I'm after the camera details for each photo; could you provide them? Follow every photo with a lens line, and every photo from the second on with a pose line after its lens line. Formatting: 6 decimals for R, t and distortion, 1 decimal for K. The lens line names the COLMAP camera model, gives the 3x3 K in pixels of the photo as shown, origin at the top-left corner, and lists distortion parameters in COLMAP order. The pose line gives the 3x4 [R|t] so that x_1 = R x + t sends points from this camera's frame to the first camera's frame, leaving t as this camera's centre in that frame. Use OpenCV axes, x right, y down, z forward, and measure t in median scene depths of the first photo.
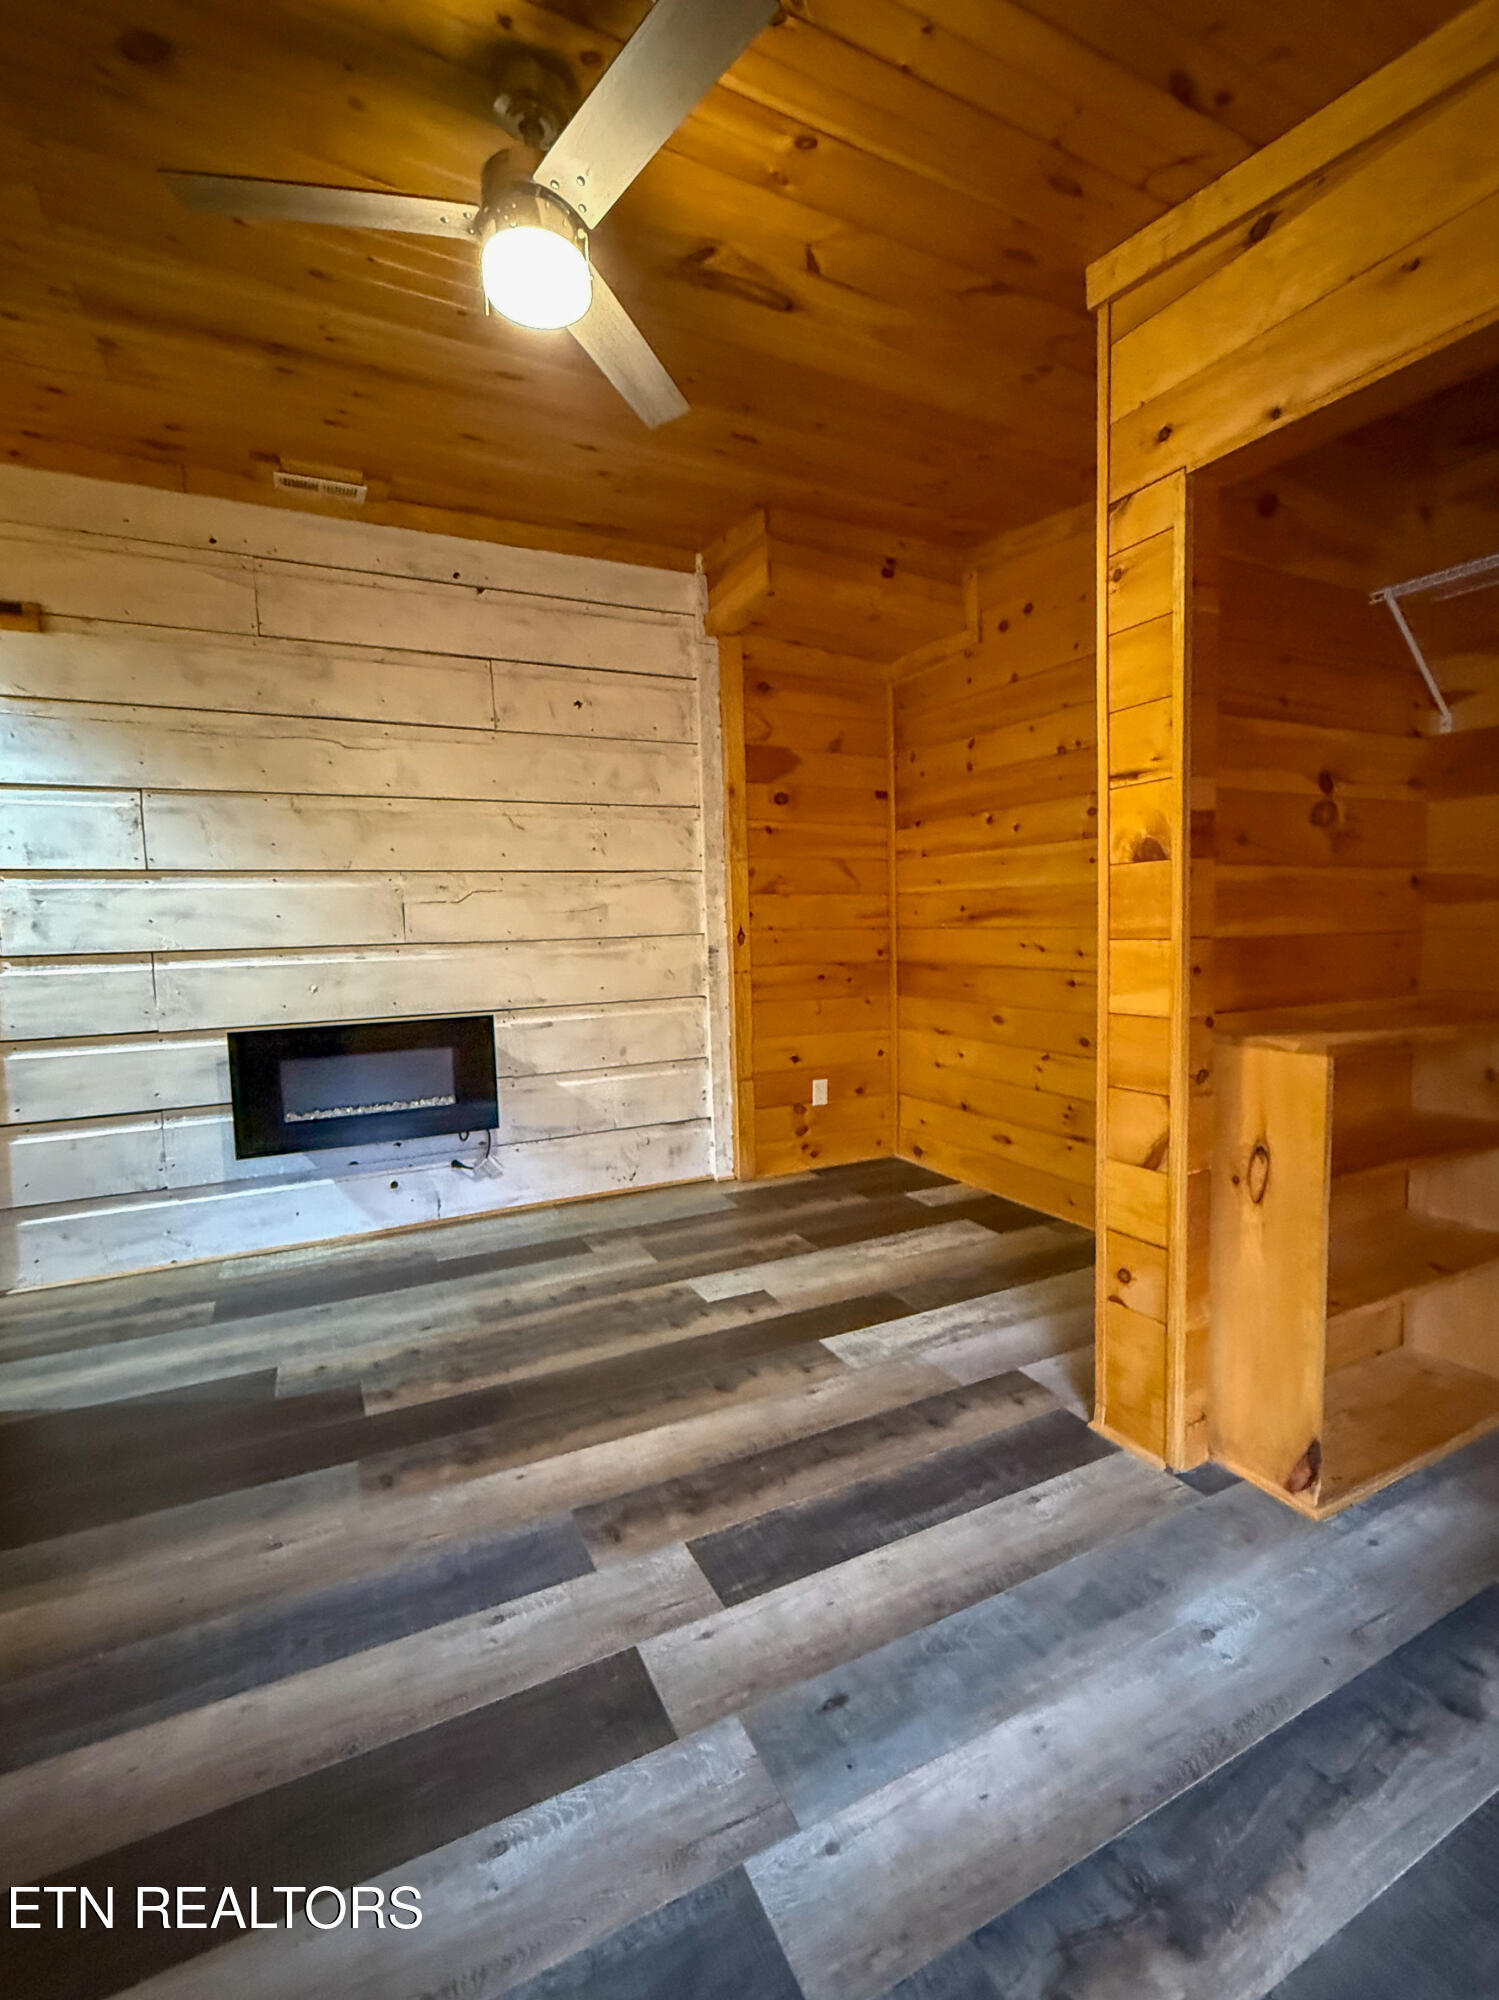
lens RADIAL K [[885.4, 0, 753.2], [0, 885.4, 991.7], [0, 0, 1]] dist [0.001767, 0.000148]
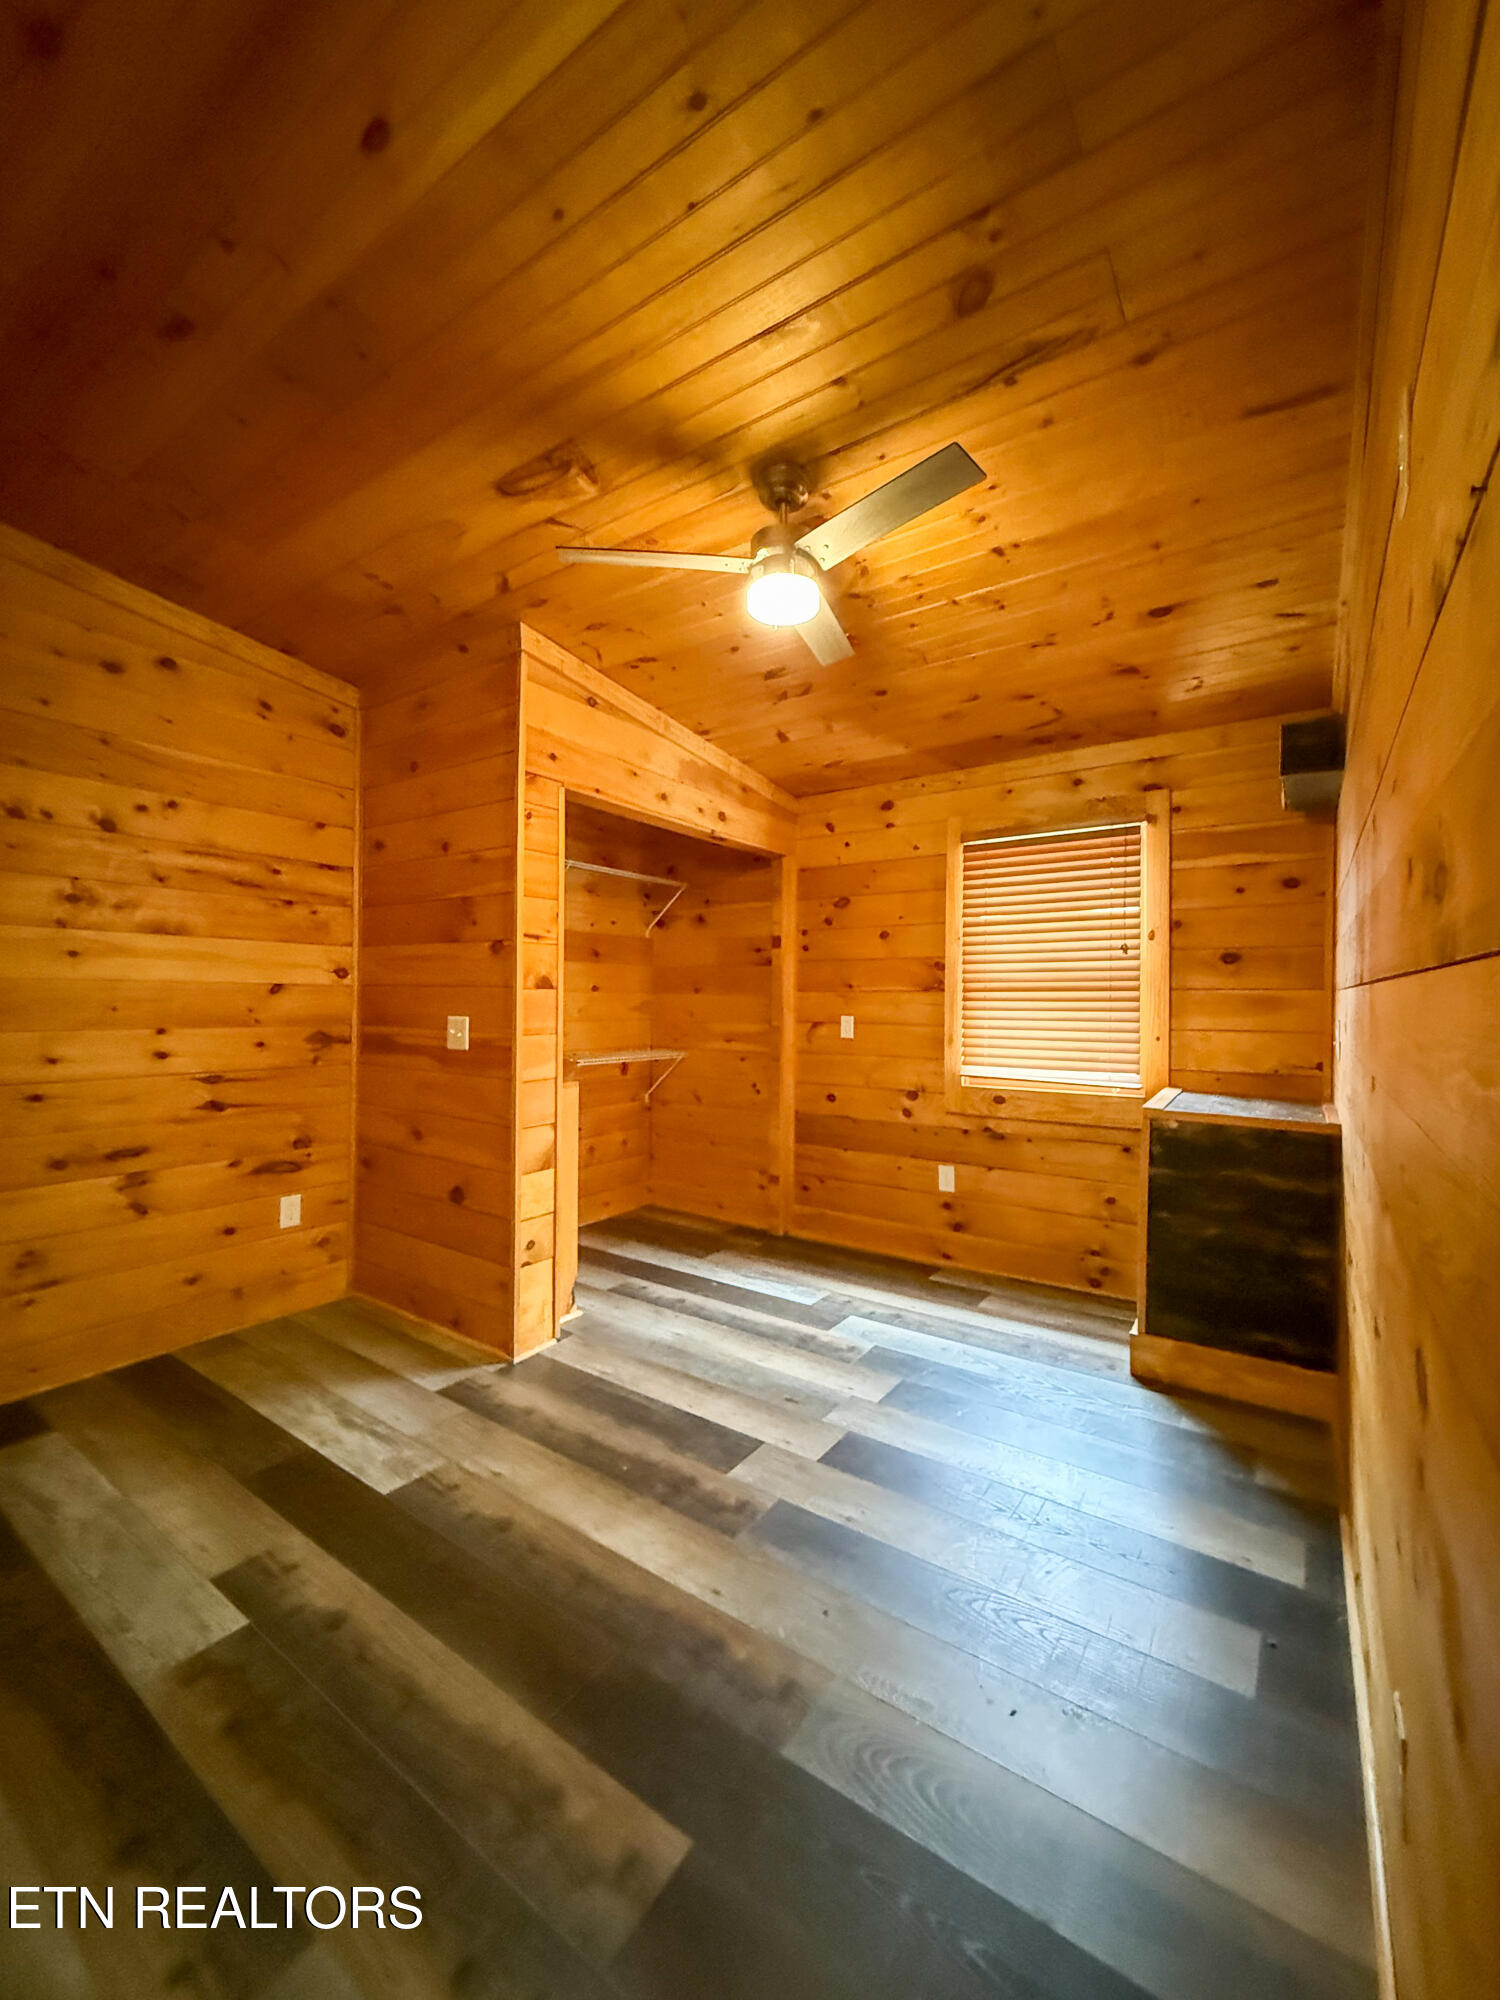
lens RADIAL K [[804.1, 0, 750.0], [0, 804.1, 1000.0], [0, 0, 1]] dist [-0.001033, -0.000328]
pose [[-0.475487, 0.013683, 0.879616, -1.081939], [0.064969, 0.997695, 0.019600, -0.127093], [-0.877320, 0.066467, -0.475280, 1.350995]]
